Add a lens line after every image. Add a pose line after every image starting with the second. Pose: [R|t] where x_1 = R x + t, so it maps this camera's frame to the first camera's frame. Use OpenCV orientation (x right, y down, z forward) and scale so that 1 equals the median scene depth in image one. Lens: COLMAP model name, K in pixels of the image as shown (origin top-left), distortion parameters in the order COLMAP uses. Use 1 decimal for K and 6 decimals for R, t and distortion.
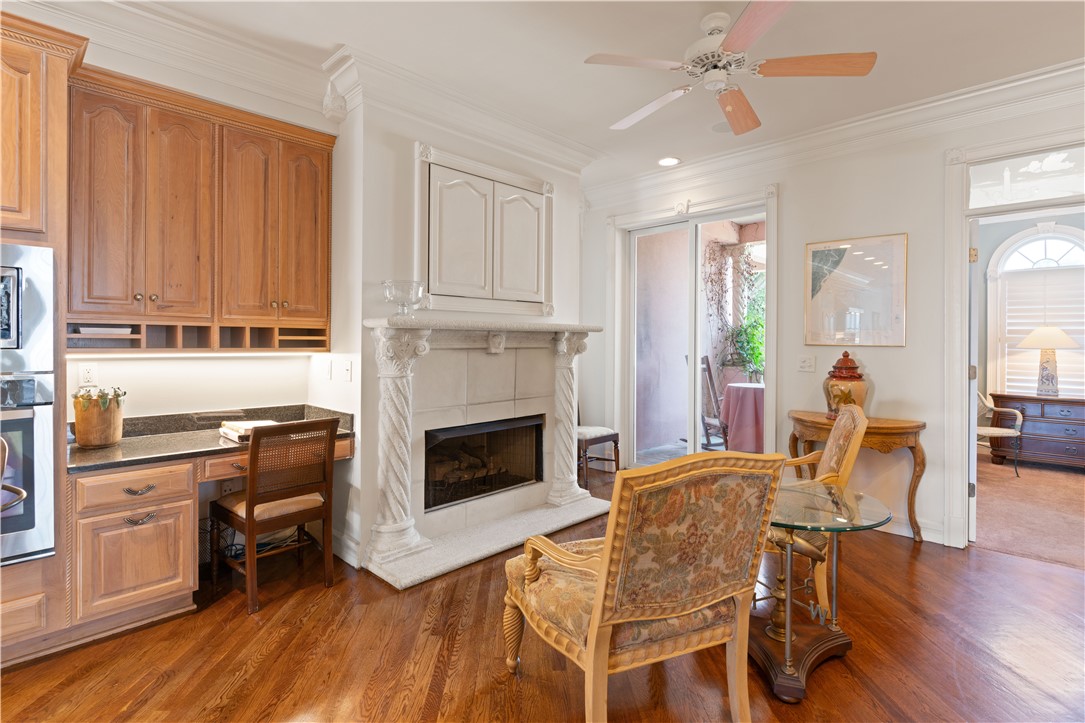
lens RADIAL K [[512.8, 0, 541.3], [0, 512.8, 340.5], [0, 0, 1]] dist [0.002470, 0.000696]
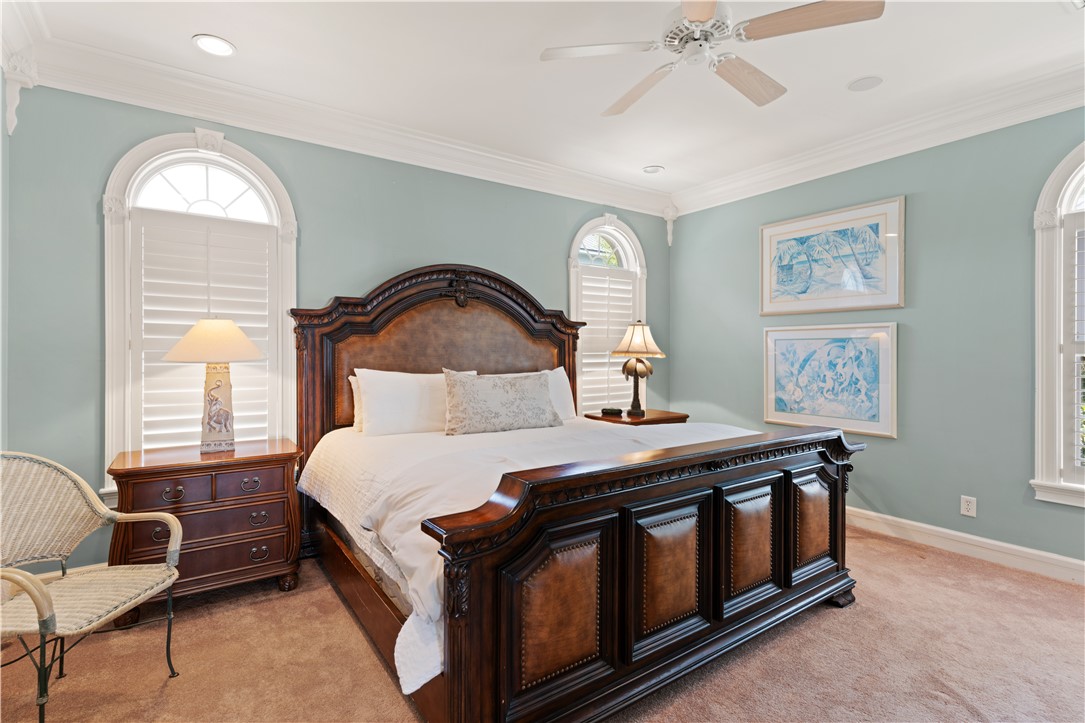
lens RADIAL K [[520.6, 0, 542.5], [0, 520.6, 361.5], [0, 0, 1]] dist [-0.000173, -0.000155]
pose [[0.175200, -0.010107, 0.984481, 0.505418], [-0.000271, 0.999947, 0.010314, 0.009261], [-0.984533, -0.002074, 0.175188, 0.563452]]
